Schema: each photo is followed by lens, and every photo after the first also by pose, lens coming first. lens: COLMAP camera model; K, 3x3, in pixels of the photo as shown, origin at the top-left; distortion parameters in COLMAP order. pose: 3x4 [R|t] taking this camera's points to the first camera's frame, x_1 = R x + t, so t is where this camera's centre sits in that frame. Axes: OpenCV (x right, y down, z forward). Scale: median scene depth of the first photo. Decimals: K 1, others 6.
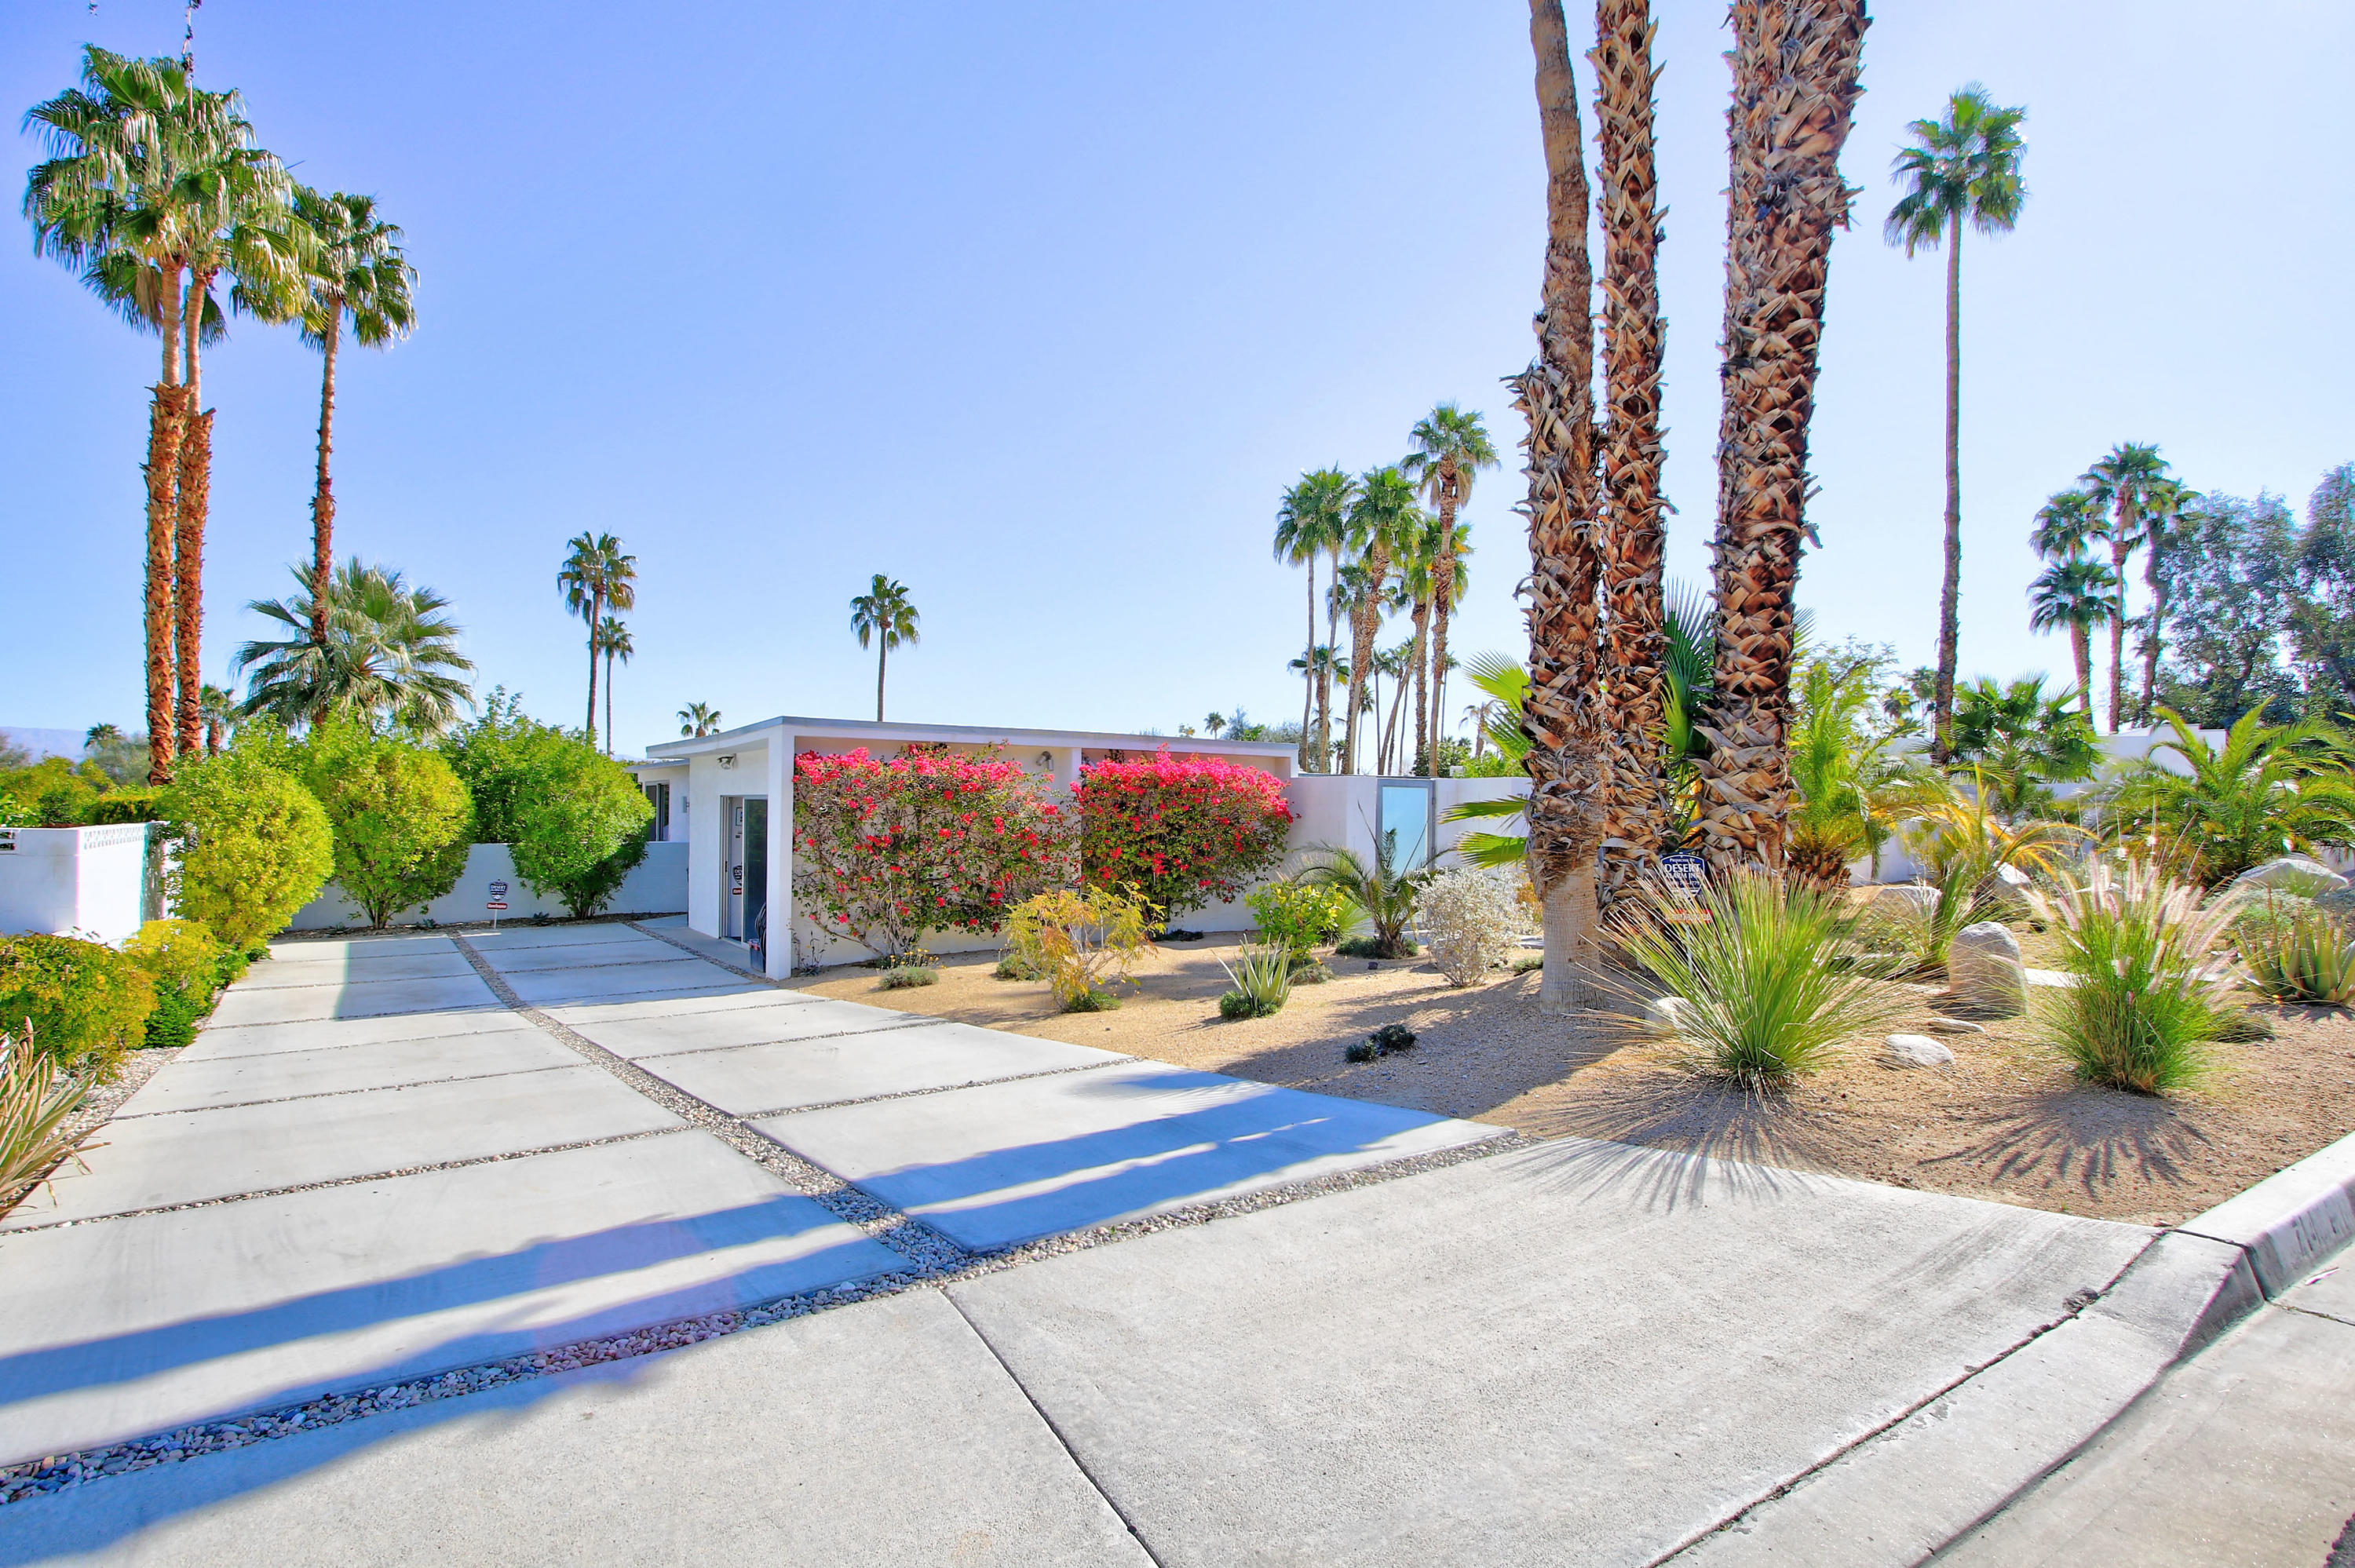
lens RADIAL K [[1107.6, 0, 1165.0], [0, 1107.6, 799.9], [0, 0, 1]] dist [-0.017099, 0.002219]
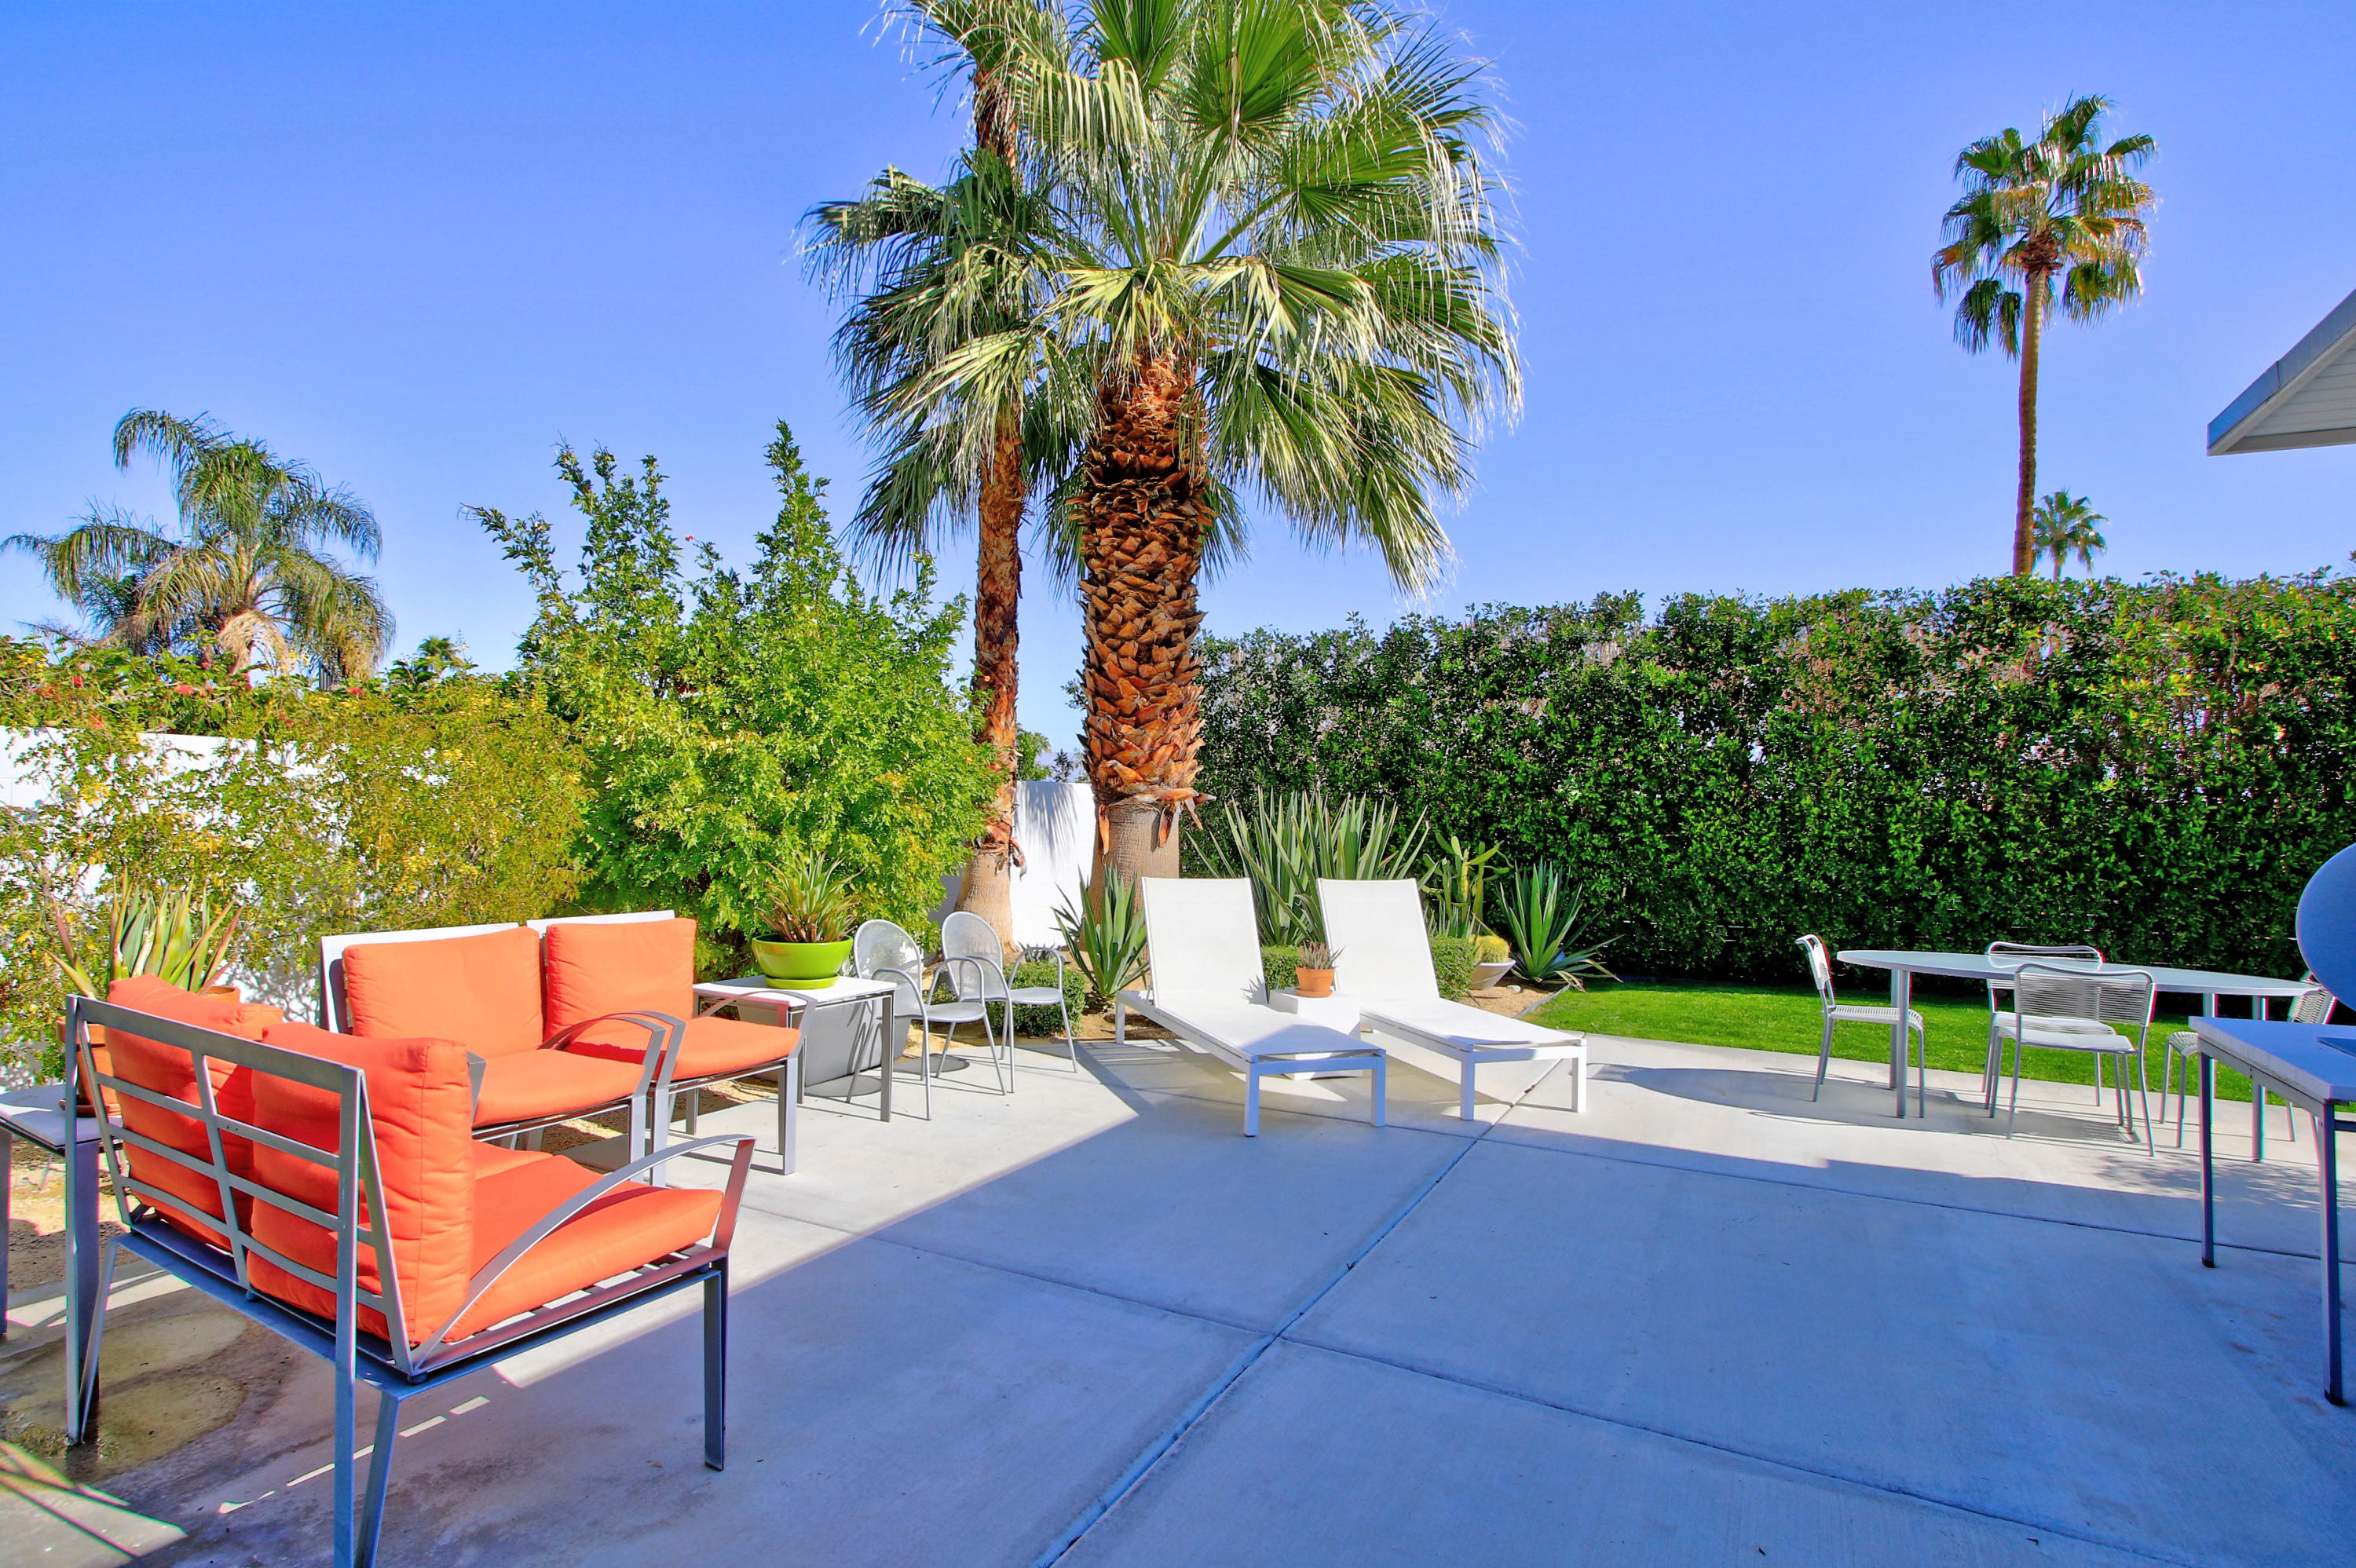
lens RADIAL K [[1144.5, 0, 1168.8], [0, 1144.5, 802.4], [0, 0, 1]] dist [-0.009024, 0.001380]
pose [[0.431757, 0.002166, -0.901987, -0.435644], [-0.011538, 0.999929, -0.003122, 0.024001], [0.901916, 0.011755, 0.431752, 0.844298]]
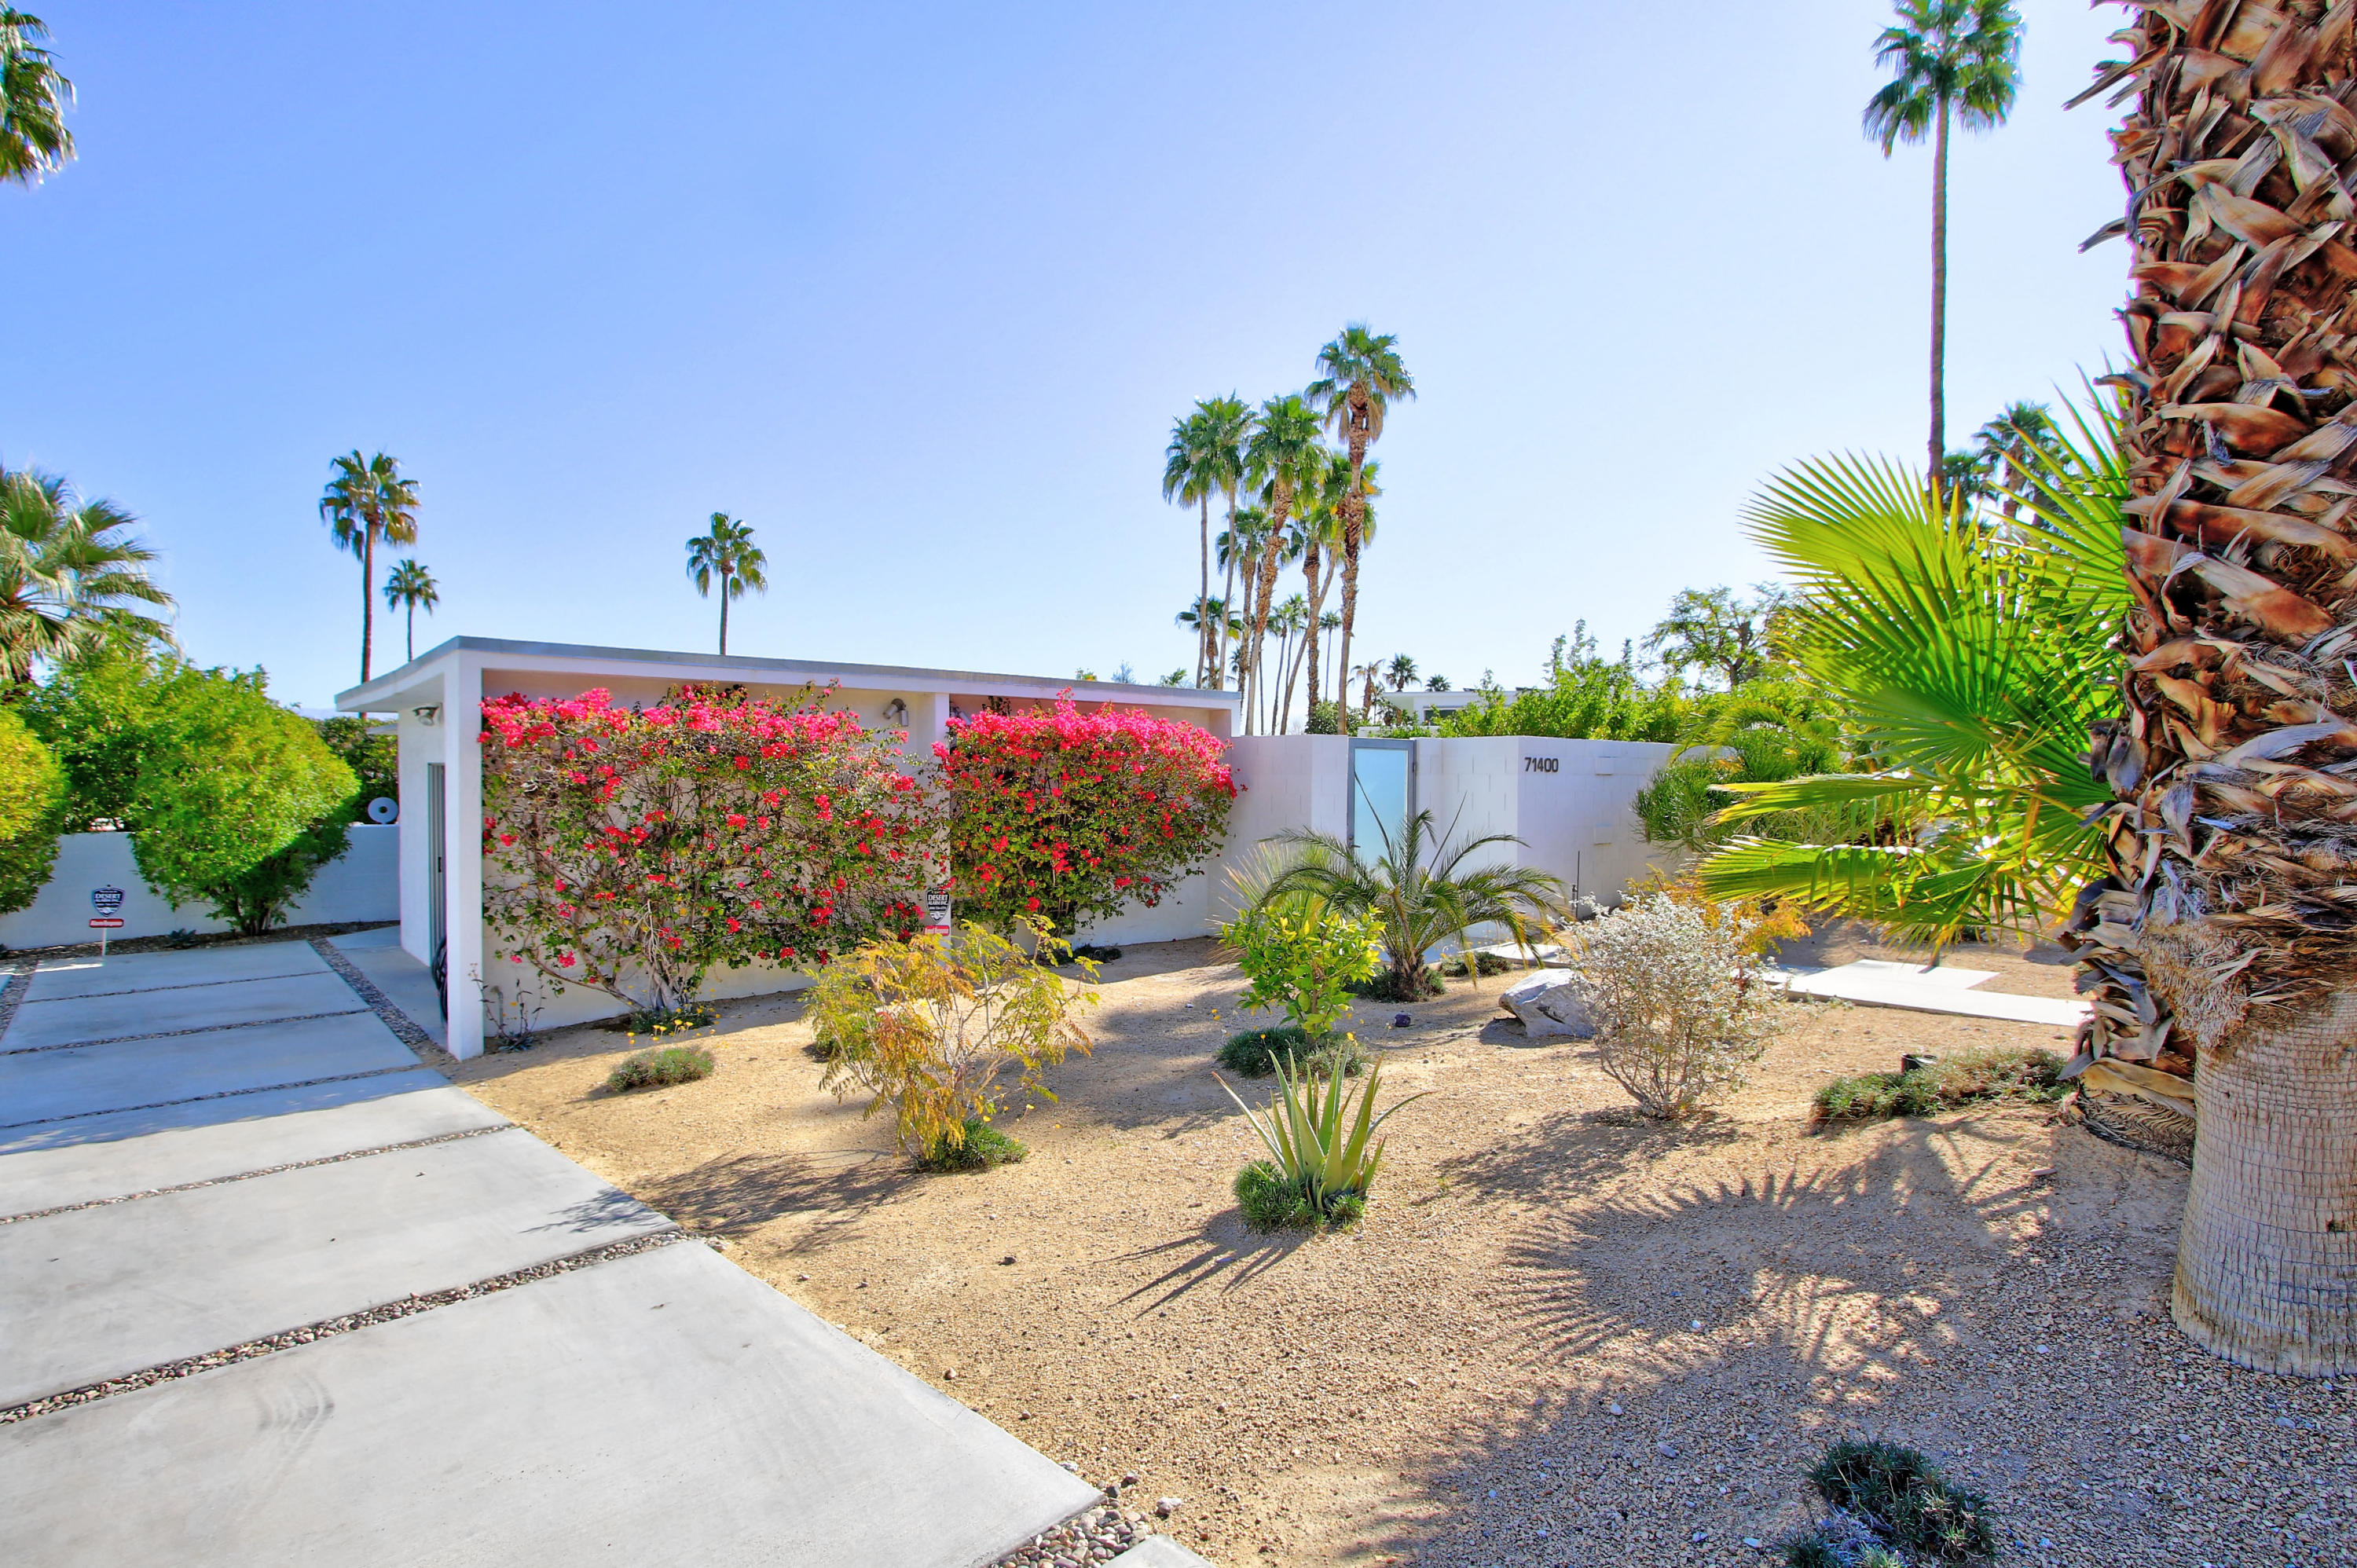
lens RADIAL K [[1108.6, 0, 1166.0], [0, 1108.6, 799.9], [0, 0, 1]] dist [-0.017099, 0.002219]
pose [[0.993283, -0.007539, 0.115467, -0.009354], [0.003717, 0.999439, 0.033278, -0.001270], [-0.115653, -0.032625, 0.992754, 0.130657]]
